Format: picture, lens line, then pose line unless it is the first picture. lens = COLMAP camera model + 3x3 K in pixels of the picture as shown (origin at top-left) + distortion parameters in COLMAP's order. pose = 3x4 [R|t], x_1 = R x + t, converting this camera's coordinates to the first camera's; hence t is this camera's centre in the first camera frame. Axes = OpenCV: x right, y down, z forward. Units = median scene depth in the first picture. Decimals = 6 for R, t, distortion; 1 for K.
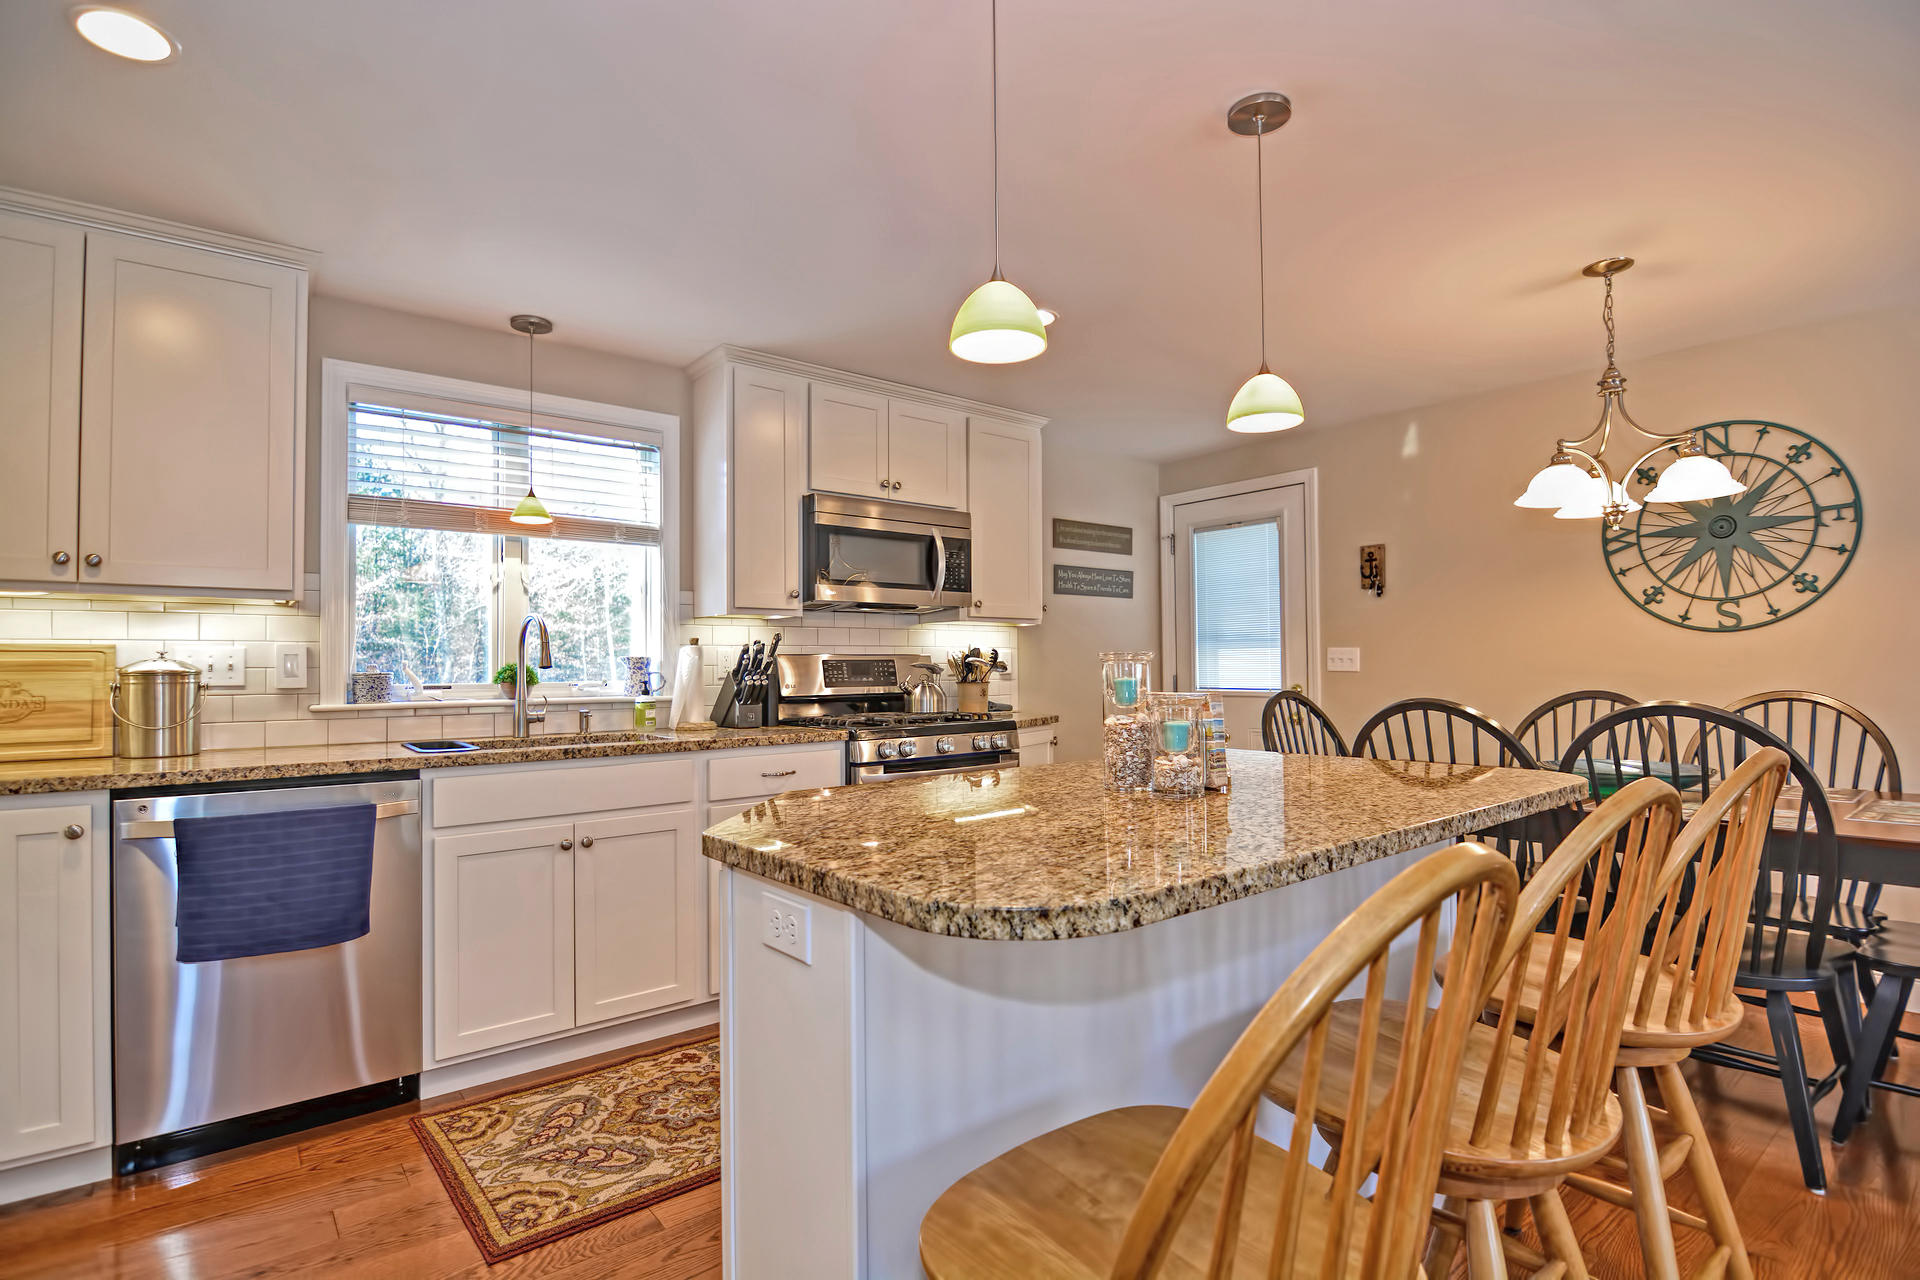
lens RADIAL K [[931.2, 0, 965.0], [0, 931.2, 650.4], [0, 0, 1]] dist [-0.001593, -0.013120]
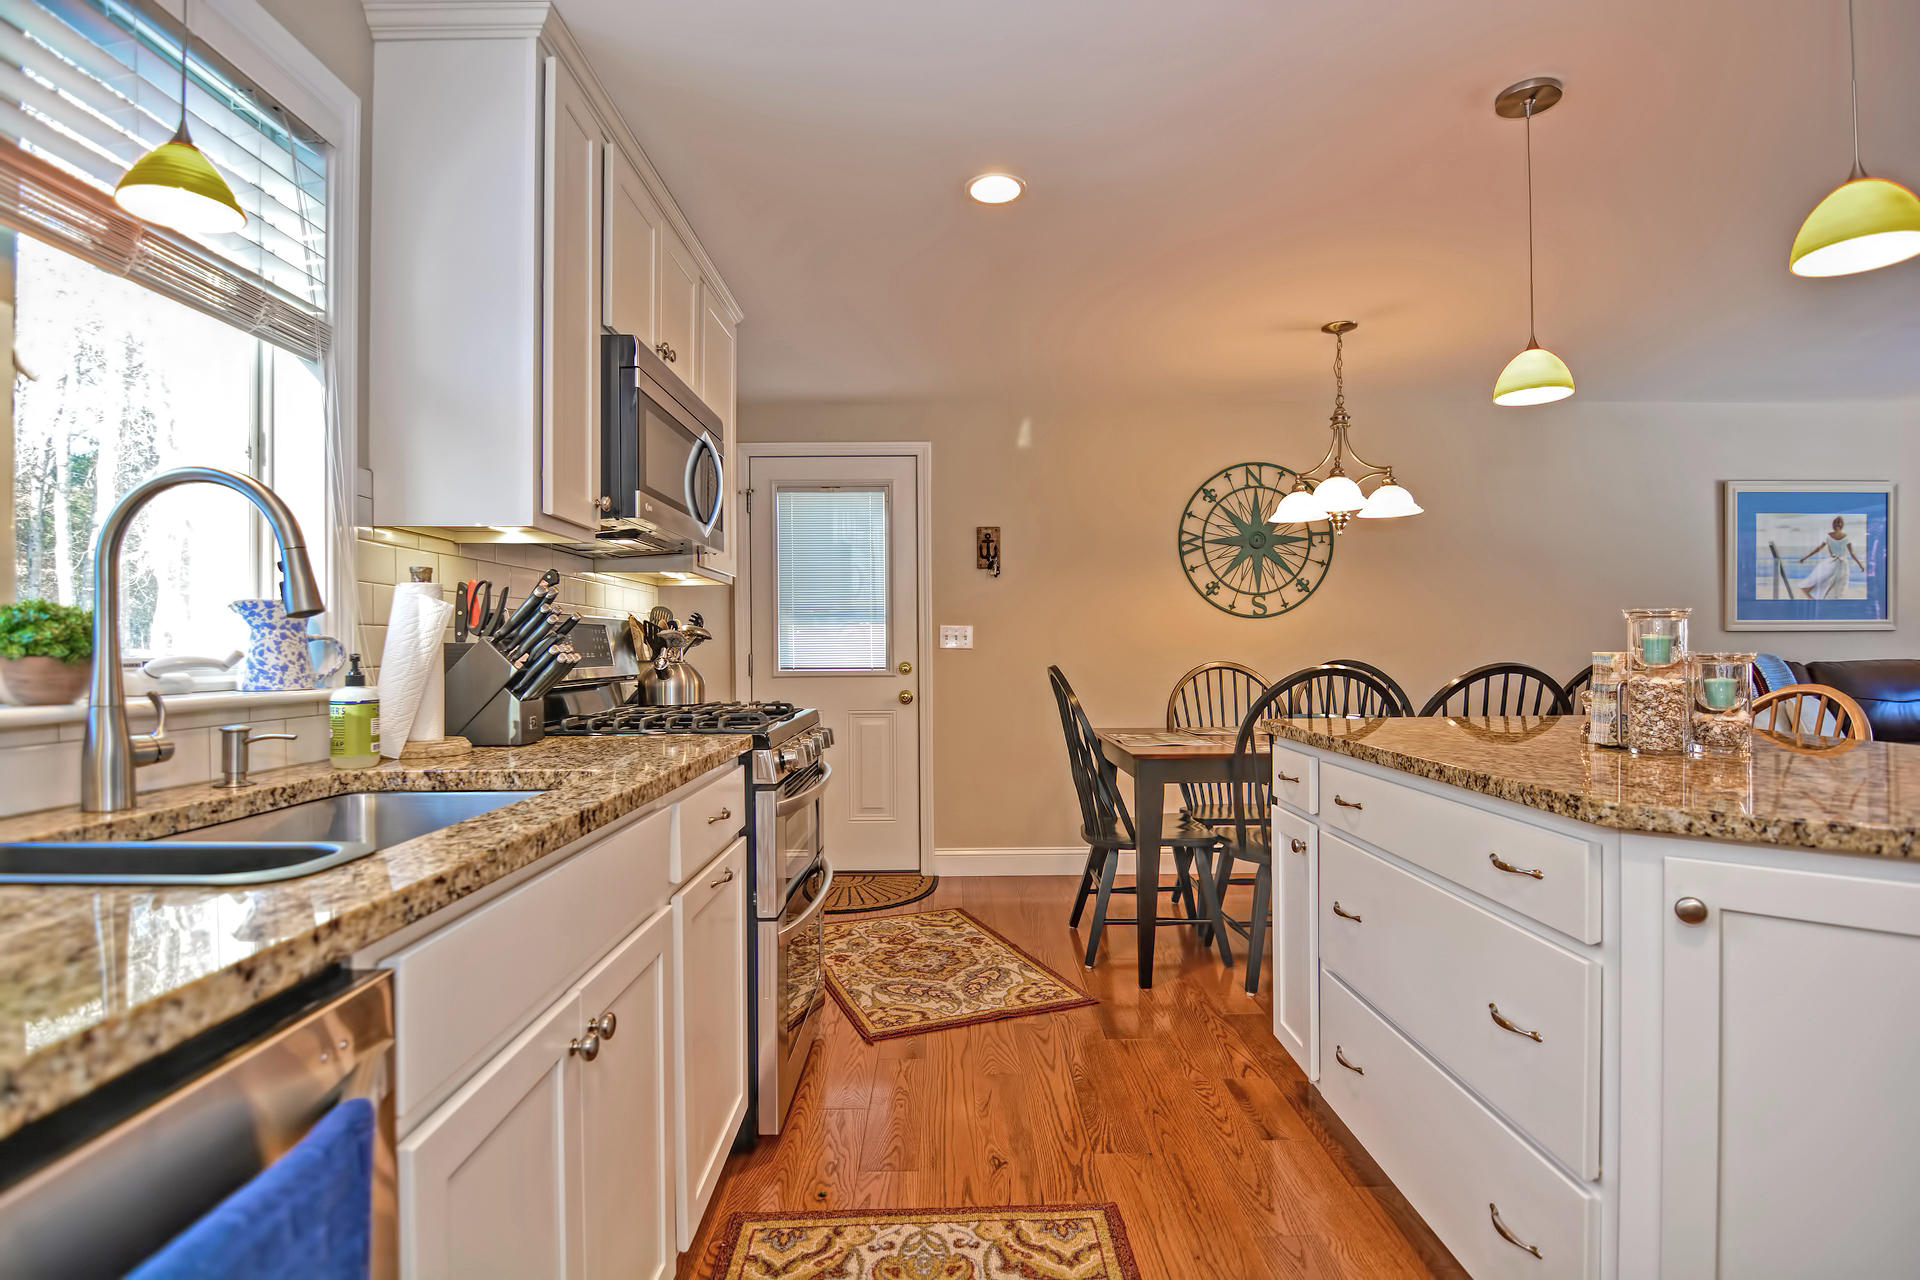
lens RADIAL K [[931.2, 0, 965.0], [0, 931.2, 650.4], [0, 0, 1]] dist [-0.001593, -0.013120]
pose [[0.622033, 0.003023, 0.782985, -0.534882], [-0.012855, 0.999897, 0.006351, 0.025184], [-0.782885, -0.014016, 0.622008, 0.512767]]
